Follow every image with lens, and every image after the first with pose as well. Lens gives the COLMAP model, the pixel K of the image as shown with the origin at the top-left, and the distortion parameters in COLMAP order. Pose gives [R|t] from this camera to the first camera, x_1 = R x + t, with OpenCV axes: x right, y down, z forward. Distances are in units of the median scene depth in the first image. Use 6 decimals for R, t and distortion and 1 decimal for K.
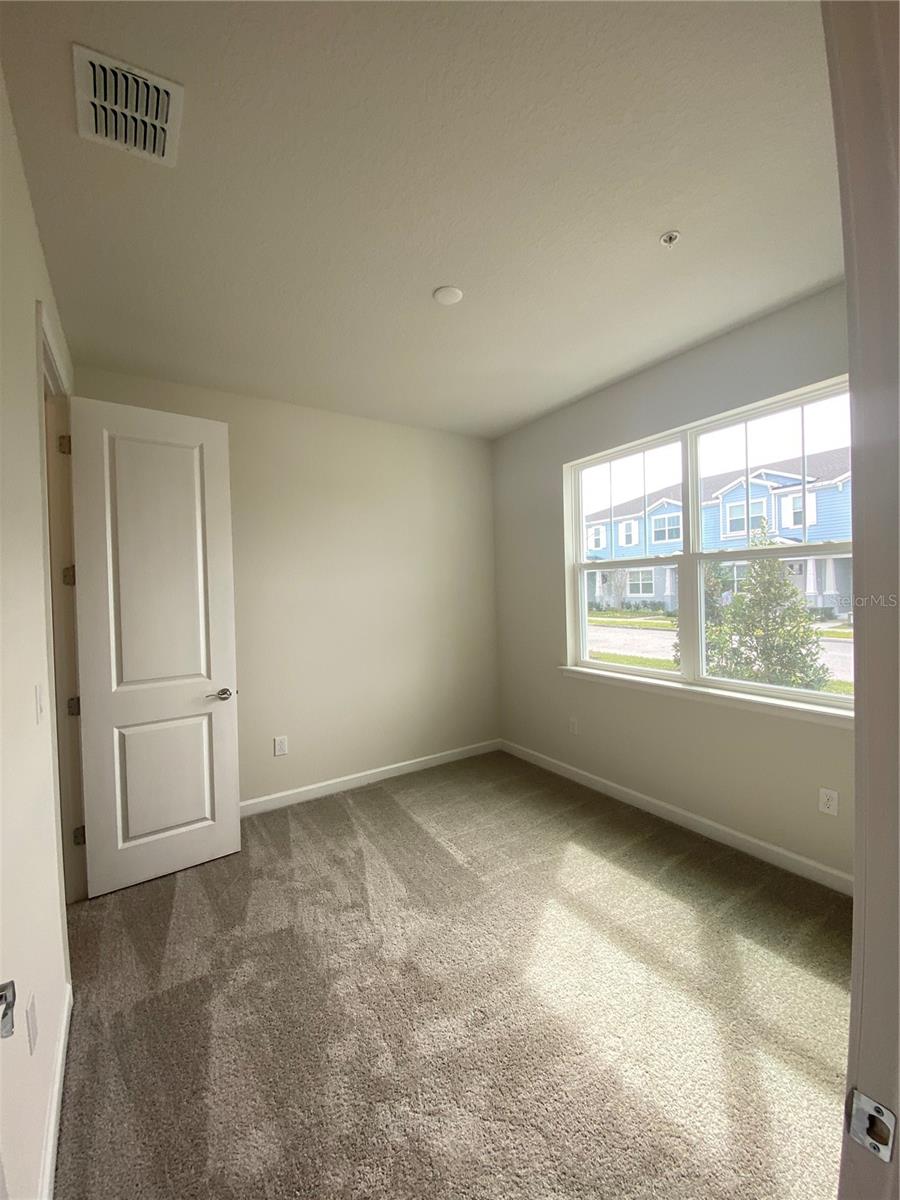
lens RADIAL K [[492.9, 0, 450.8], [0, 492.9, 592.6], [0, 0, 1]] dist [-0.007255, -0.010599]
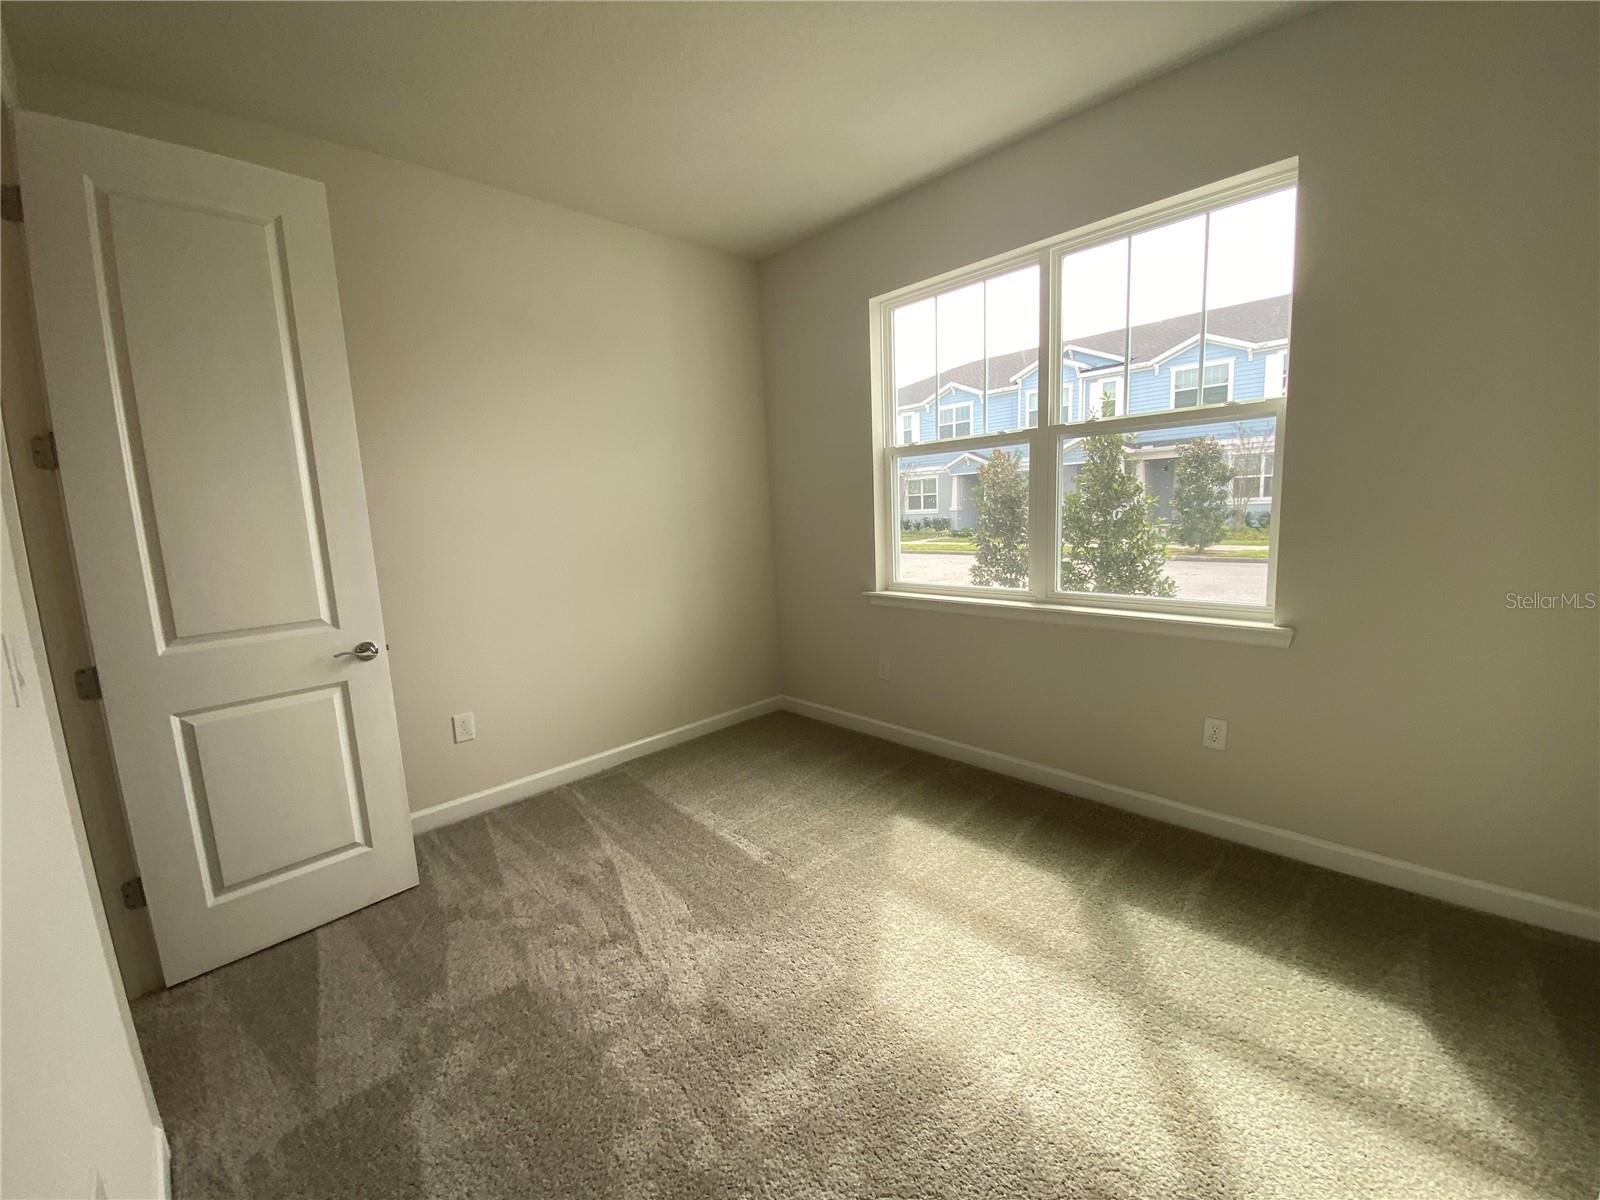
lens RADIAL K [[657.2, 0, 809.0], [0, 657.2, 600.9], [0, 0, 1]] dist [-0.007255, -0.010599]
pose [[0.979094, -0.046934, 0.197918, -0.084016], [0.020028, 0.990532, 0.135813, 0.048533], [-0.202418, -0.129010, 0.970764, 0.109362]]
